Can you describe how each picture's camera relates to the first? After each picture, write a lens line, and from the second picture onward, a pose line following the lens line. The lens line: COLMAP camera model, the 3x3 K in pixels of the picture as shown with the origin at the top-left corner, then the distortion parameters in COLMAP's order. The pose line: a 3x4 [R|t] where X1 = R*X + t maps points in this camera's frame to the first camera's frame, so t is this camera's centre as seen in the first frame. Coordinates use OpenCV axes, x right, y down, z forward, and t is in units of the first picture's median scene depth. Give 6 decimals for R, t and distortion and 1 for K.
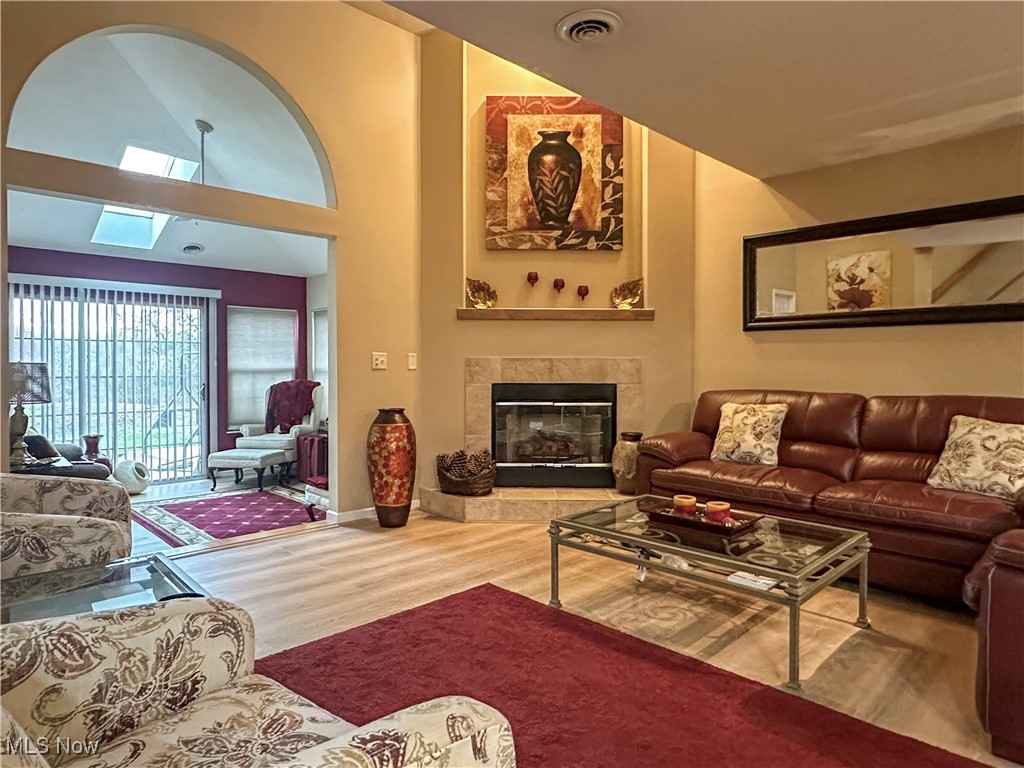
lens RADIAL K [[634.5, 0, 505.5], [0, 634.5, 379.2], [0, 0, 1]] dist [-0.002671, -0.000115]
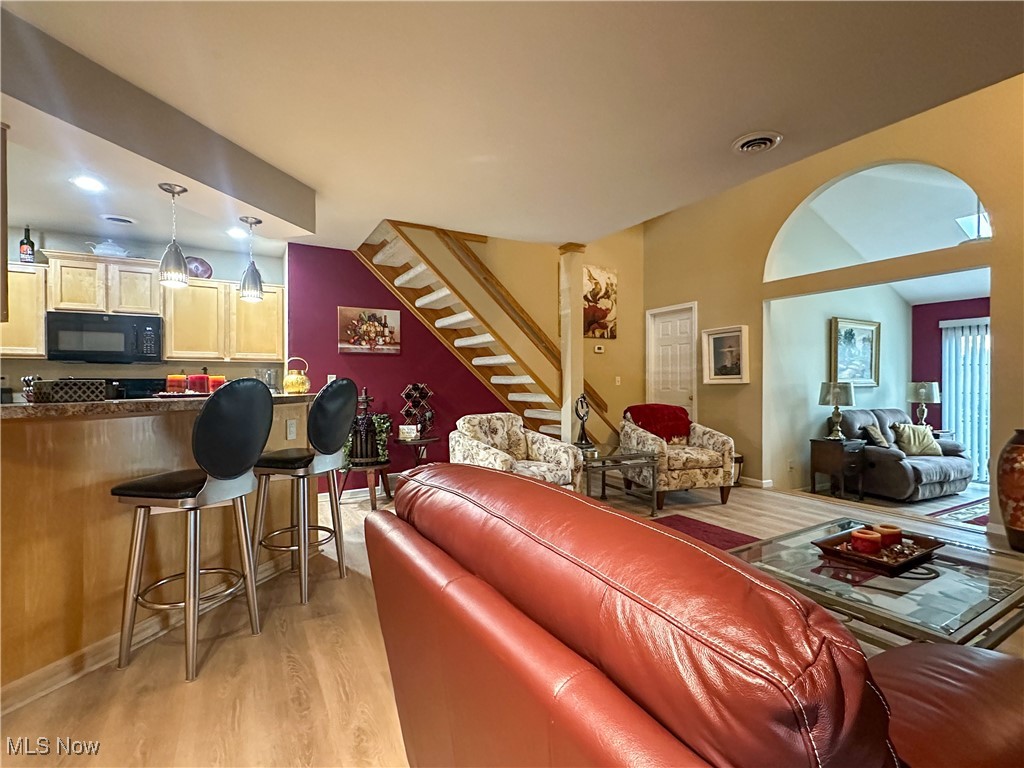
lens RADIAL K [[491.0, 0, 525.9], [0, 491.0, 386.6], [0, 0, 1]] dist [0.000024, -0.000219]
pose [[-0.235651, 0.006797, -0.971814, 0.653872], [-0.024860, 0.999606, 0.013020, -0.009774], [0.971520, 0.027227, -0.235389, 0.376815]]
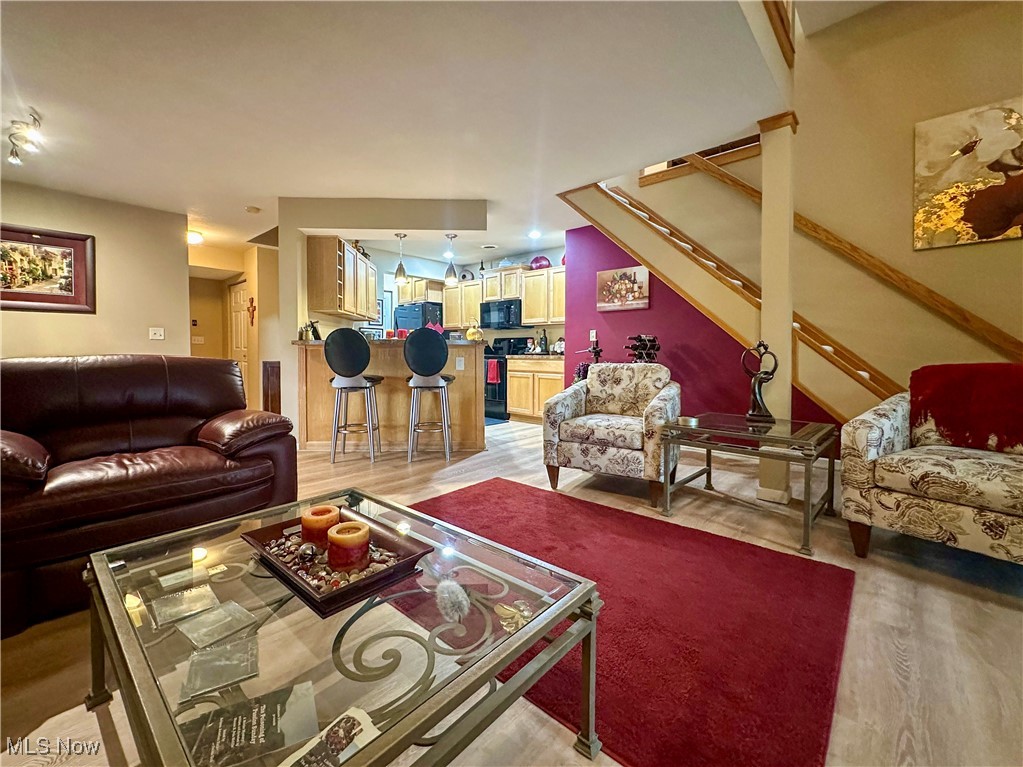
lens RADIAL K [[436.5, 0, 488.3], [0, 436.5, 366.9], [0, 0, 1]] dist [-0.002649, -0.000408]
pose [[-0.999323, -0.001545, -0.036749, 0.103538], [-0.003808, 0.998093, 0.061603, 0.012964], [0.036583, 0.061701, -0.997424, 0.799918]]
